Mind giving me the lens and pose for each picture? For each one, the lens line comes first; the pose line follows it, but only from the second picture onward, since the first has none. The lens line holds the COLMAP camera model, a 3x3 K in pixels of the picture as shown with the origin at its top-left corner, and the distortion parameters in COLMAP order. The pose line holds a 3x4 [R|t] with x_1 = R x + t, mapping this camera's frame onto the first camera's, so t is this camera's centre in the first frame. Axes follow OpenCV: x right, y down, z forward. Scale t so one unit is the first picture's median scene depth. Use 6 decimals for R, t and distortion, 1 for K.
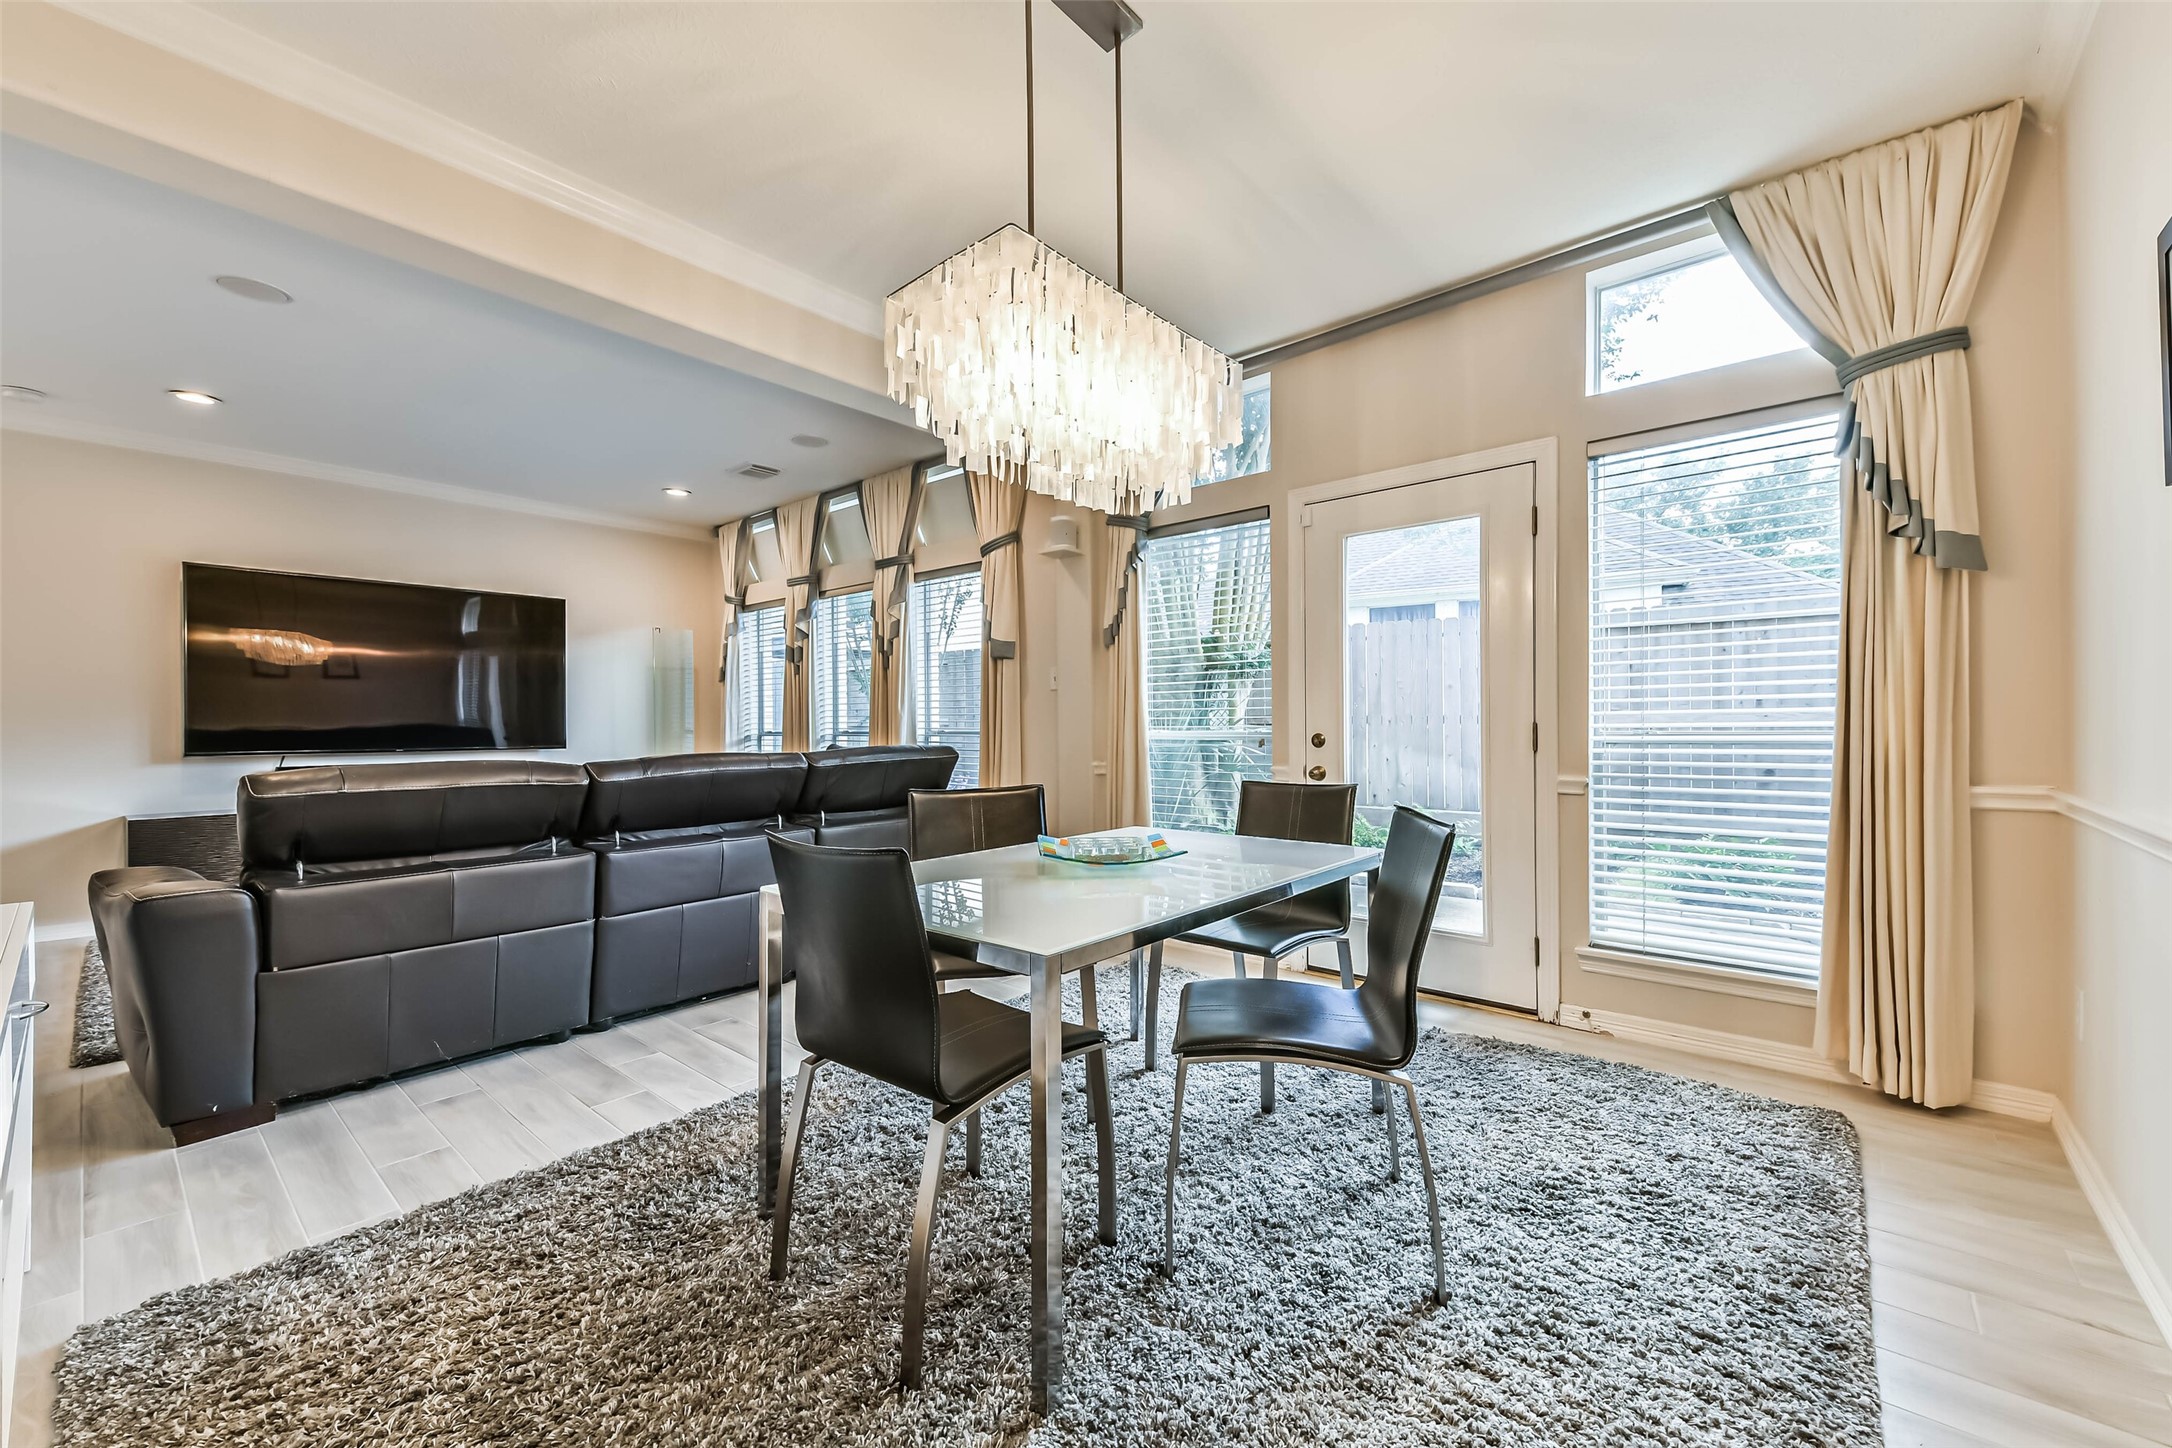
lens RADIAL K [[857.8, 0, 1075.9], [0, 857.8, 722.2], [0, 0, 1]] dist [0.023792, -0.004435]
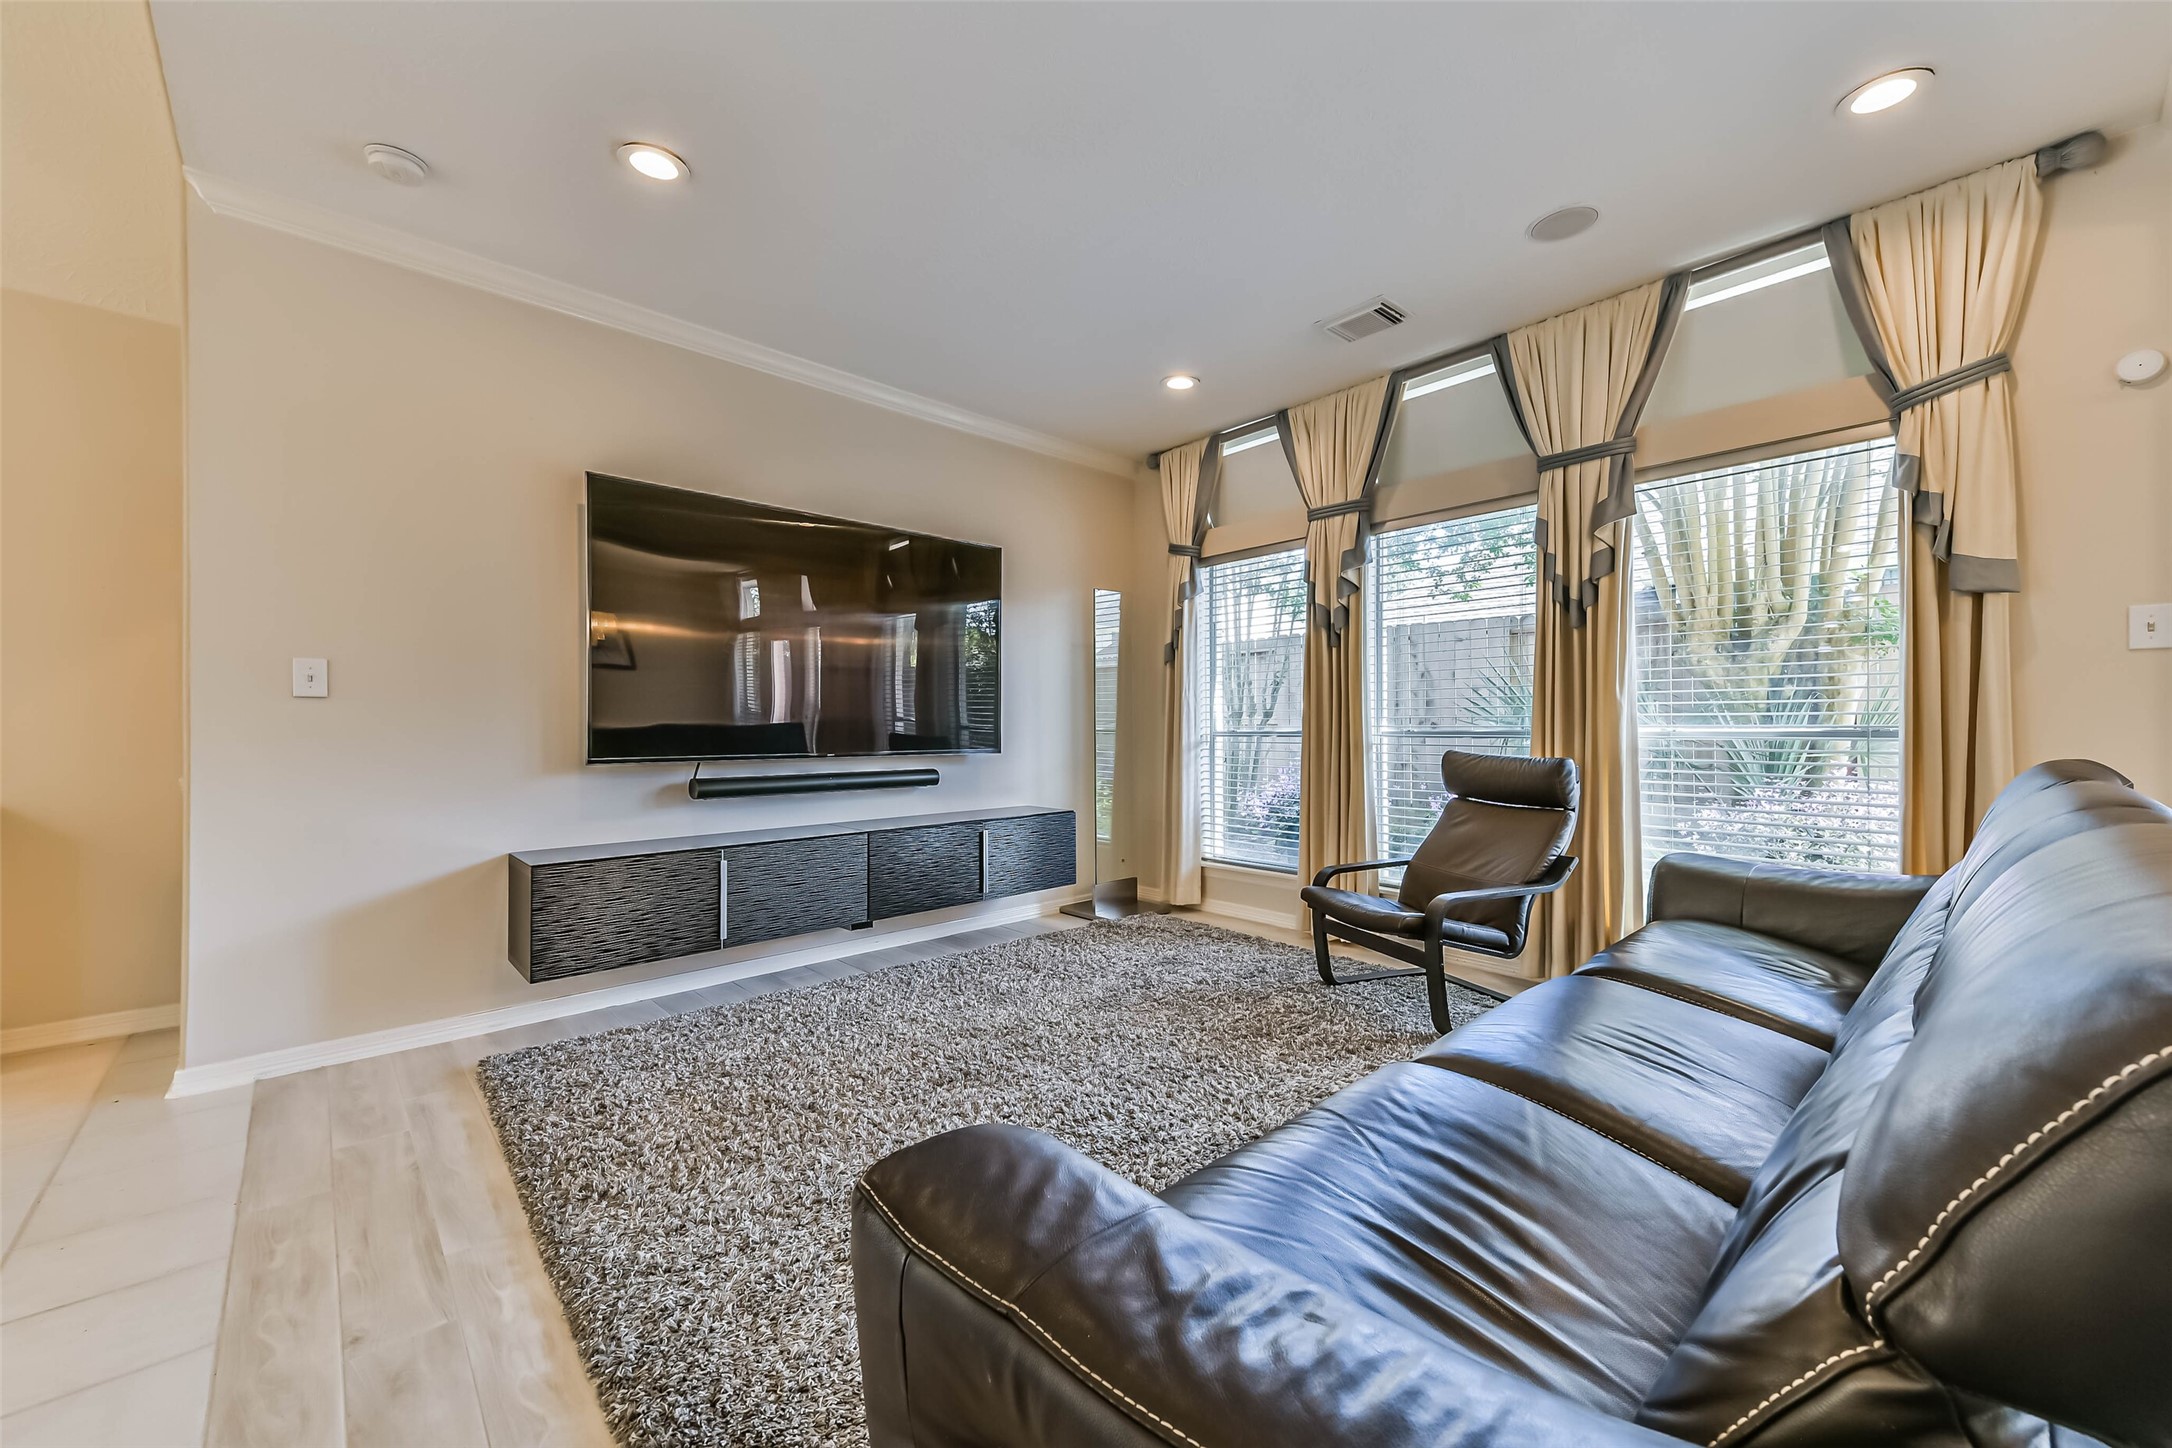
lens RADIAL K [[857.8, 0, 1104.3], [0, 857.8, 725.9], [0, 0, 1]] dist [0.023792, -0.004435]
pose [[0.989179, 0.014591, -0.145987, -0.408160], [-0.015985, 0.999837, -0.008384, 0.015734], [0.145841, 0.010627, 0.989251, 0.305424]]
